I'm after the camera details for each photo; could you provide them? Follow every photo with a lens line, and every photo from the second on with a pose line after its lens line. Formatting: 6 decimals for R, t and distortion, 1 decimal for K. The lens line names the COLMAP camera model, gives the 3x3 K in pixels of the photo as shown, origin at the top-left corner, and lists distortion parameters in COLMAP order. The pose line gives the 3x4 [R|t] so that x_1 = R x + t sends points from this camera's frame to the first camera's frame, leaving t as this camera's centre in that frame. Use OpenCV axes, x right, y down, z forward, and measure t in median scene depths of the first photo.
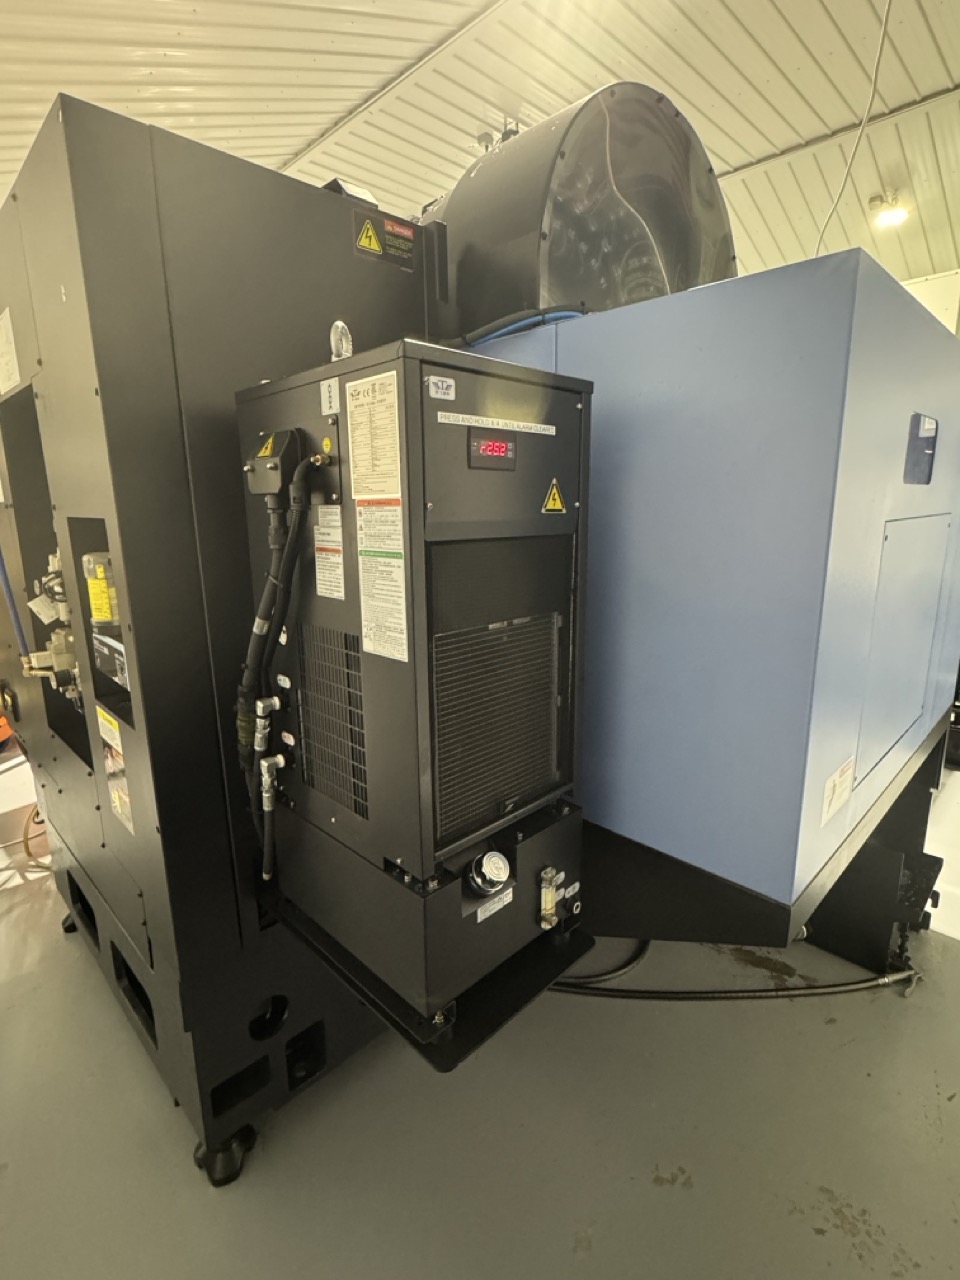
lens RADIAL K [[631.3, 0, 480.2], [0, 631.3, 641.4], [0, 0, 1]] dist [-0.001504, -0.000103]
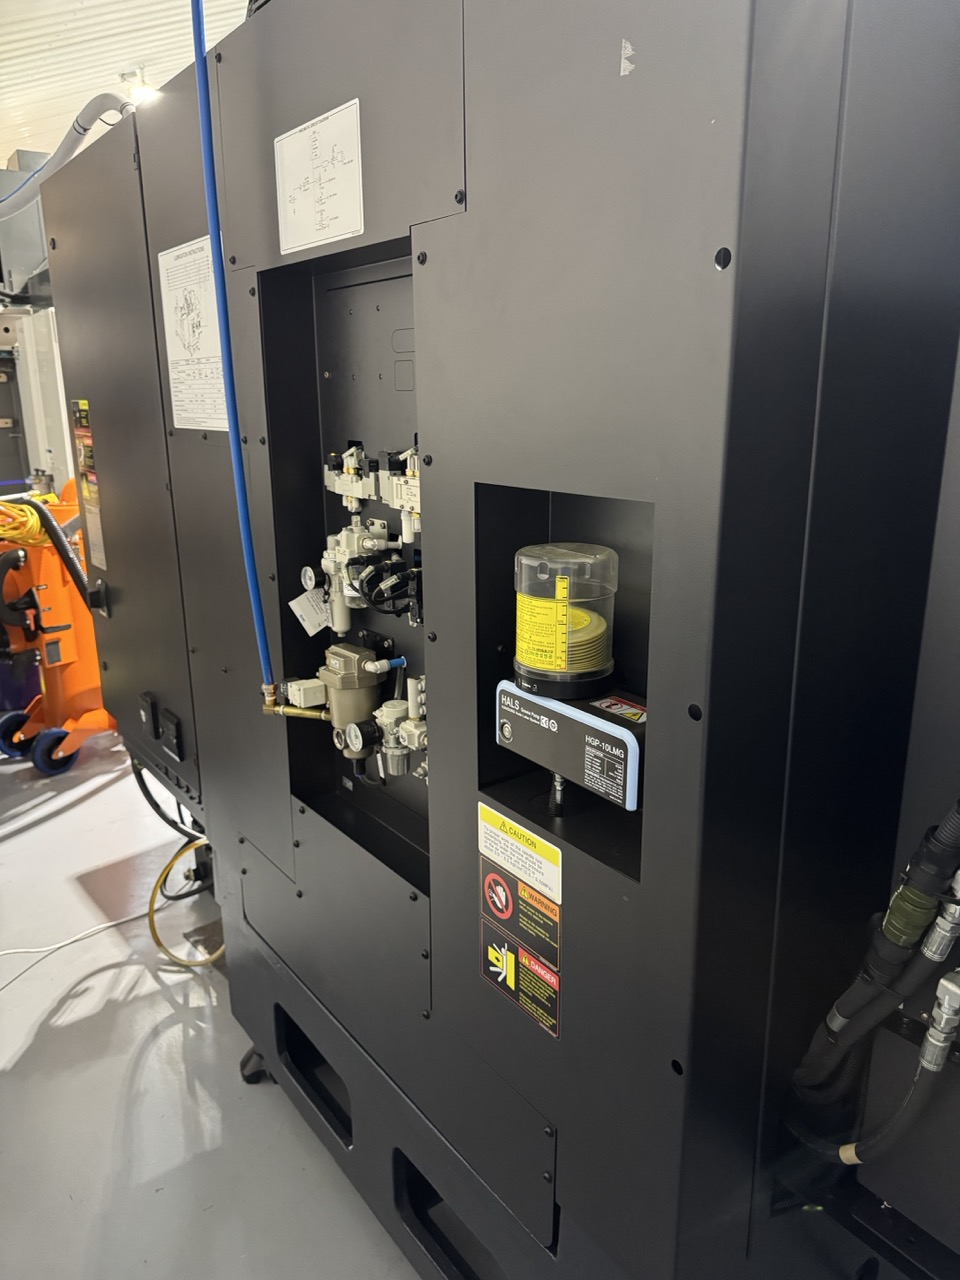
lens RADIAL K [[924.9, 0, 480.6], [0, 924.9, 639.8], [0, 0, 1]] dist [0.003307, -0.003910]
pose [[0.989223, 0.045801, -0.139068, -0.394175], [-0.040336, 0.998309, 0.041866, -0.067732], [0.140750, -0.035805, 0.989397, 0.121831]]
